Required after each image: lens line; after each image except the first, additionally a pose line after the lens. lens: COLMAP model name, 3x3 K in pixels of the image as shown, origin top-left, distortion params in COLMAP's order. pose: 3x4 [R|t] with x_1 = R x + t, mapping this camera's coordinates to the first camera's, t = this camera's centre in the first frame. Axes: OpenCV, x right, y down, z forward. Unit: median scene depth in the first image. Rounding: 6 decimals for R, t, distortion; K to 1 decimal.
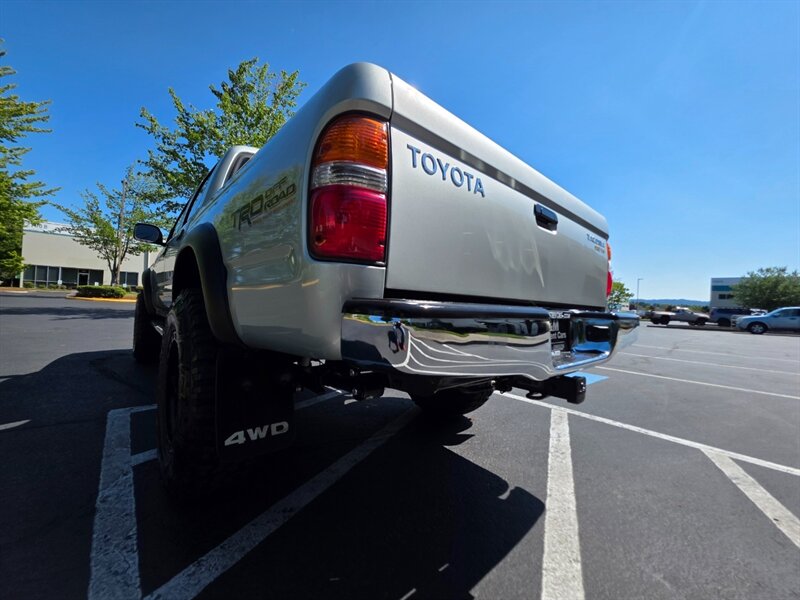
lens RADIAL K [[319.6, 0, 400.9], [0, 319.6, 299.8], [0, 0, 1]] dist [0.001832, 0.001011]
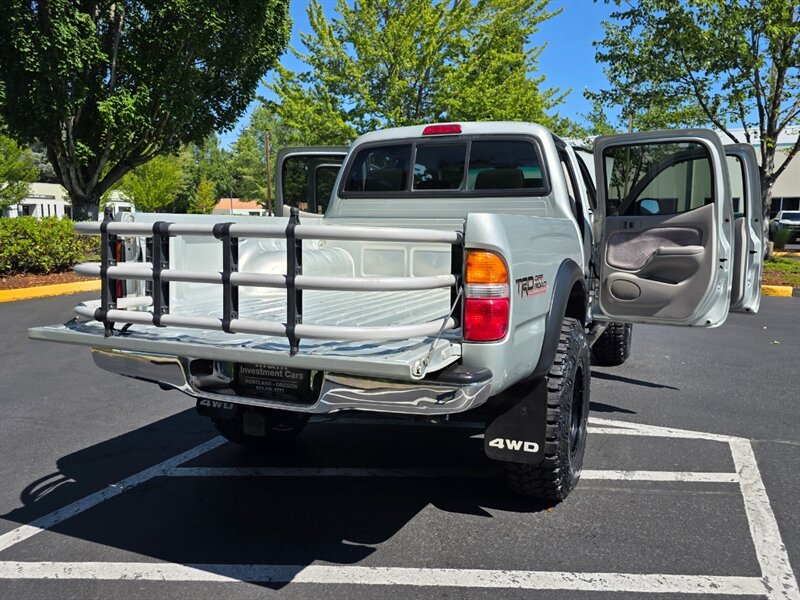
lens RADIAL K [[654.2, 0, 401.6], [0, 654.2, 309.9], [0, 0, 1]] dist [0.062667, -0.056960]
pose [[0.421792, 0.077769, -0.903351, 2.258240], [0.022520, 0.995109, 0.096184, -0.254254], [0.906413, -0.060913, 0.417978, 0.434702]]
